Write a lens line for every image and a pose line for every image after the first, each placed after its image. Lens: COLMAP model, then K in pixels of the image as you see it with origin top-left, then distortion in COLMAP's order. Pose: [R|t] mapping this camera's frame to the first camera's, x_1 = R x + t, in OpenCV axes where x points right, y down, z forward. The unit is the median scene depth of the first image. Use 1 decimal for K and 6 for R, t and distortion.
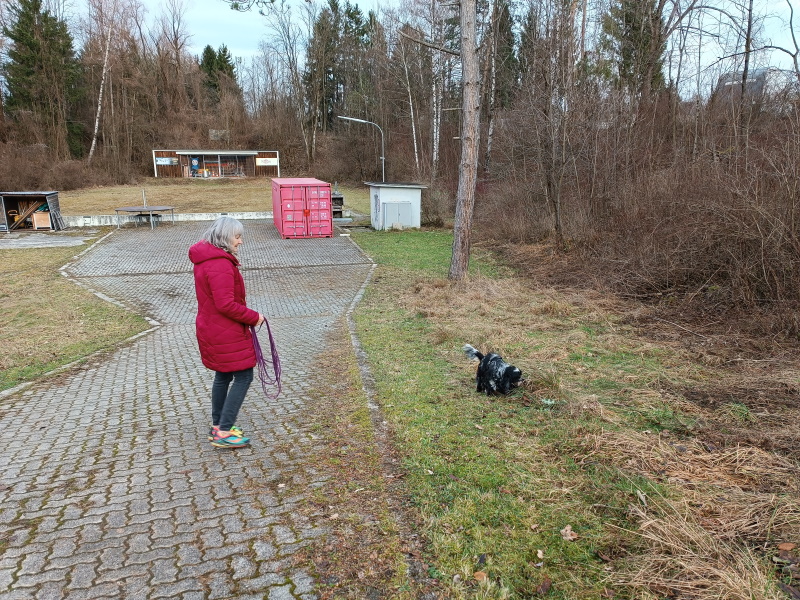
lens RADIAL K [[581.6, 0, 407.4], [0, 581.6, 293.6], [0, 0, 1]] dist [0.049733, -0.024644]
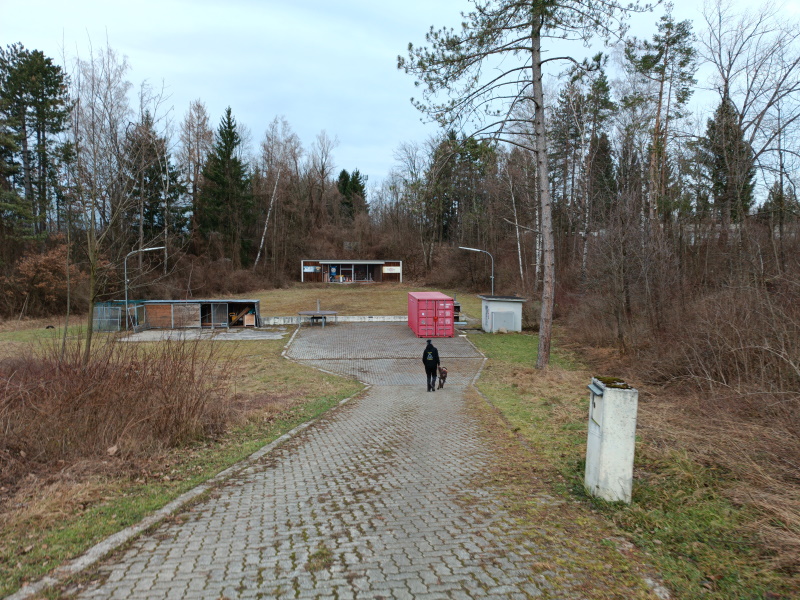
lens RADIAL K [[581.6, 0, 407.4], [0, 581.6, 293.6], [0, 0, 1]] dist [0.049733, -0.024644]
pose [[0.983346, 0.015485, -0.181085, 0.003263], [-0.045242, 0.985856, -0.161375, 0.010289], [0.176025, 0.166880, 0.970137, -0.139187]]
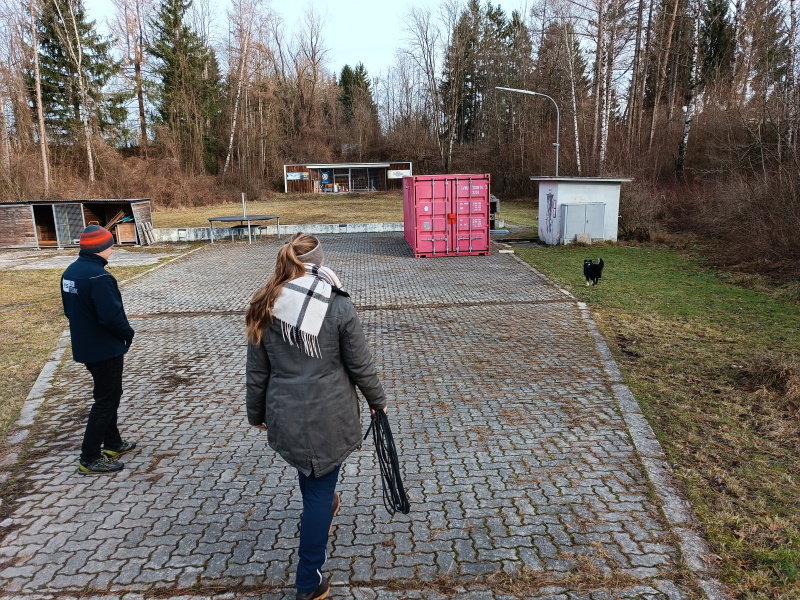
lens RADIAL K [[581.6, 0, 407.4], [0, 581.6, 293.6], [0, 0, 1]] dist [0.049733, -0.024644]
pose [[0.976184, 0.018880, -0.216123, -0.031134], [-0.026096, 0.999192, -0.030580, -0.012353], [0.215371, 0.035491, 0.975887, 0.137814]]
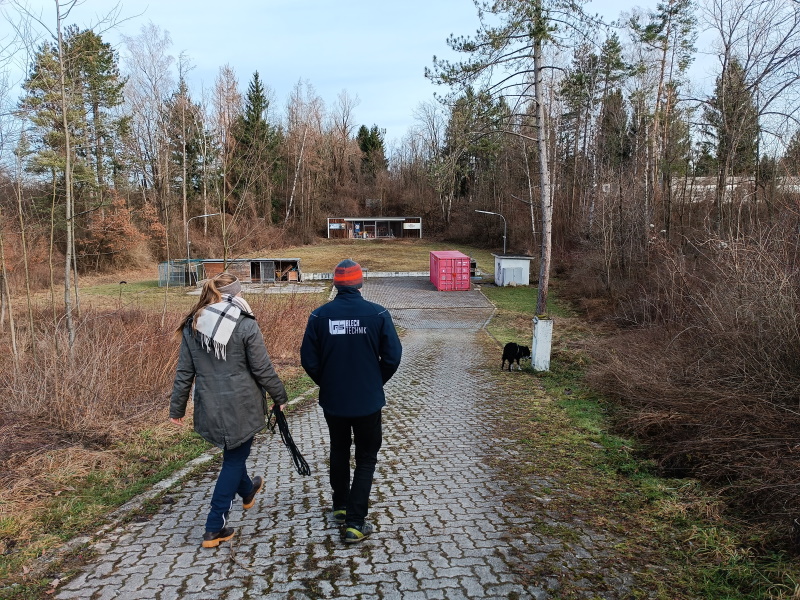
lens RADIAL K [[581.6, 0, 407.4], [0, 581.6, 293.6], [0, 0, 1]] dist [0.049733, -0.024644]
pose [[0.977747, 0.025439, -0.208237, 0.013970], [-0.042282, 0.996147, -0.076835, 0.016183], [0.205480, 0.083929, 0.975056, -0.232939]]
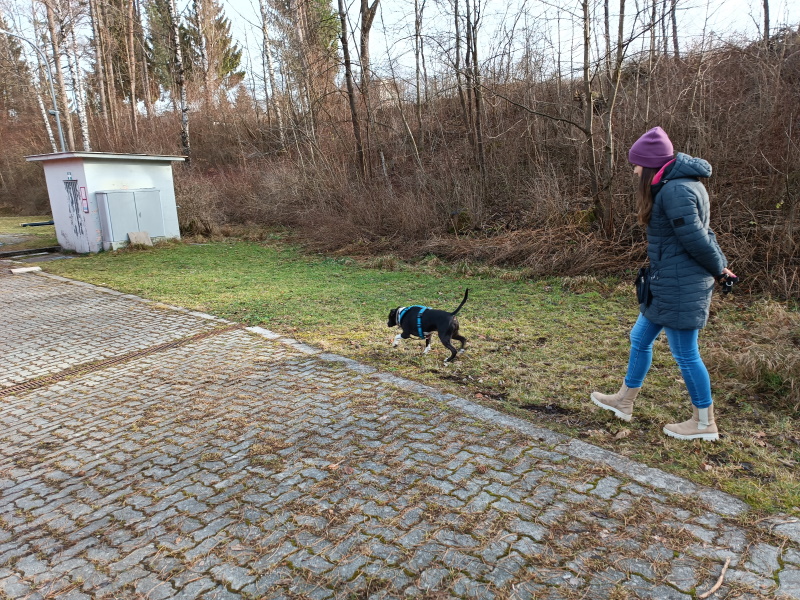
lens RADIAL K [[581.6, 0, 407.4], [0, 581.6, 293.6], [0, 0, 1]] dist [0.049733, -0.024644]
pose [[0.808470, -0.160797, 0.566145, -0.054795], [0.176966, 0.983854, 0.026723, -0.020457], [-0.561301, 0.078583, 0.823873, 0.216910]]
